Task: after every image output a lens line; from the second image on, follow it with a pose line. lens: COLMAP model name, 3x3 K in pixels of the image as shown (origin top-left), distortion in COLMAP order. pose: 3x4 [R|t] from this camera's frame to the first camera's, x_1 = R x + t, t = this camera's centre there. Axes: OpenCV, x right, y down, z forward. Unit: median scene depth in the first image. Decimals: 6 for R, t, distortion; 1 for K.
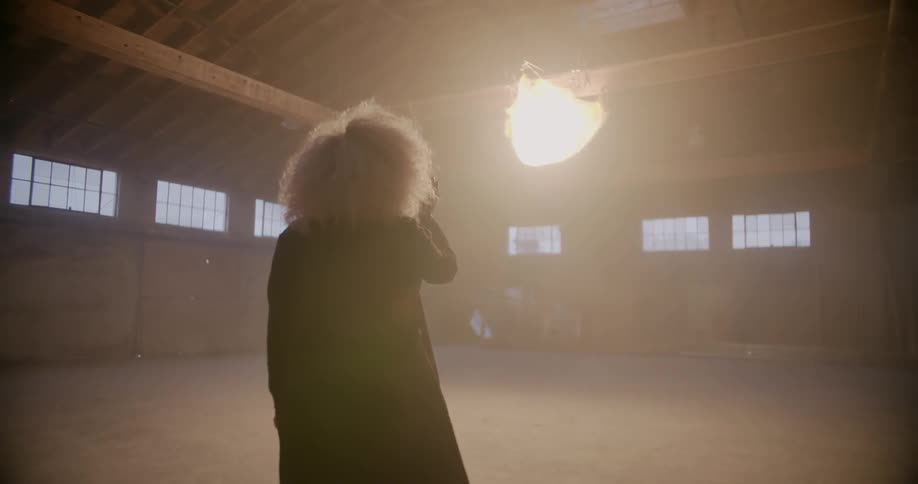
lens RADIAL K [[639.0, 0, 459.0], [0, 639.0, 242.0], [0, 0, 1]] dist [-0.060221, 0.144015]
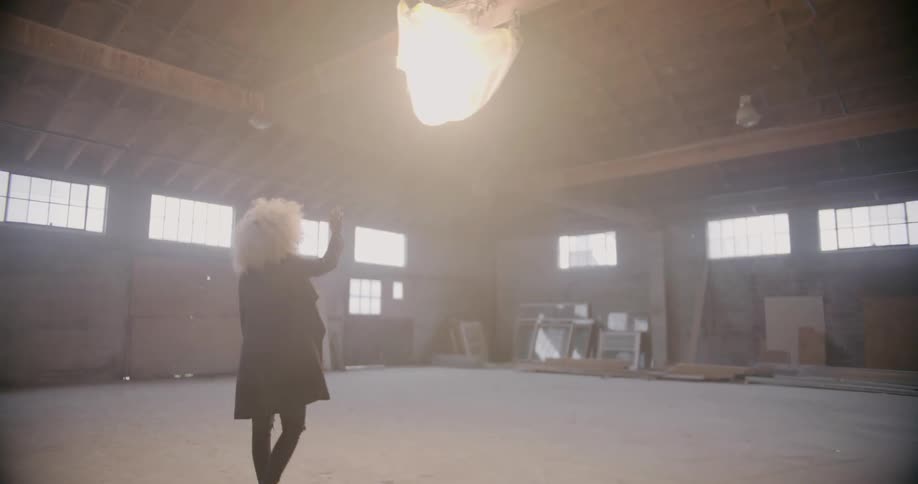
lens RADIAL K [[627.0, 0, 459.0], [0, 627.0, 242.0], [0, 0, 1]] dist [-0.064108, 0.135066]
pose [[0.982587, -0.032247, -0.182985, 0.161992], [0.024912, 0.998797, -0.042244, 0.028164], [0.184127, 0.036950, 0.982208, 0.171654]]
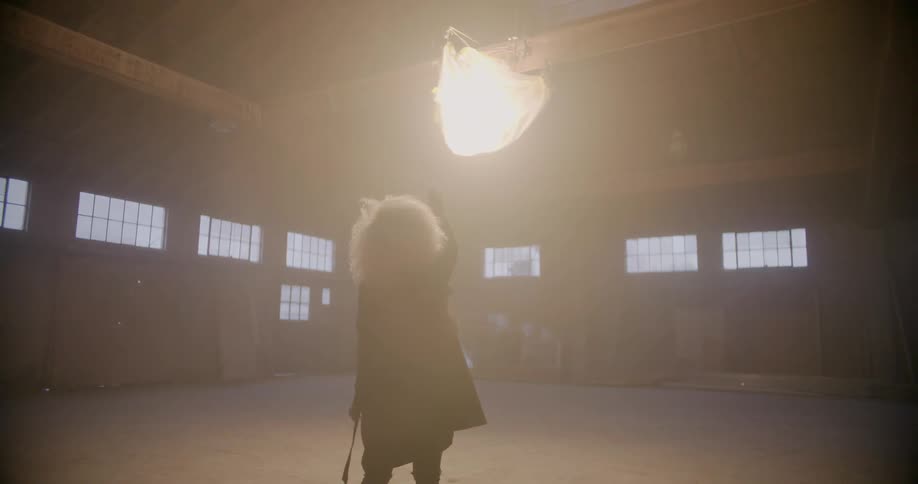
lens RADIAL K [[639.0, 0, 459.0], [0, 639.0, 242.0], [0, 0, 1]] dist [-0.060221, 0.144015]
pose [[0.999999, 0.000239, 0.001066, 0.063868], [-0.000190, 0.998975, -0.045273, 0.016628], [-0.001075, 0.045272, 0.998974, 0.108573]]
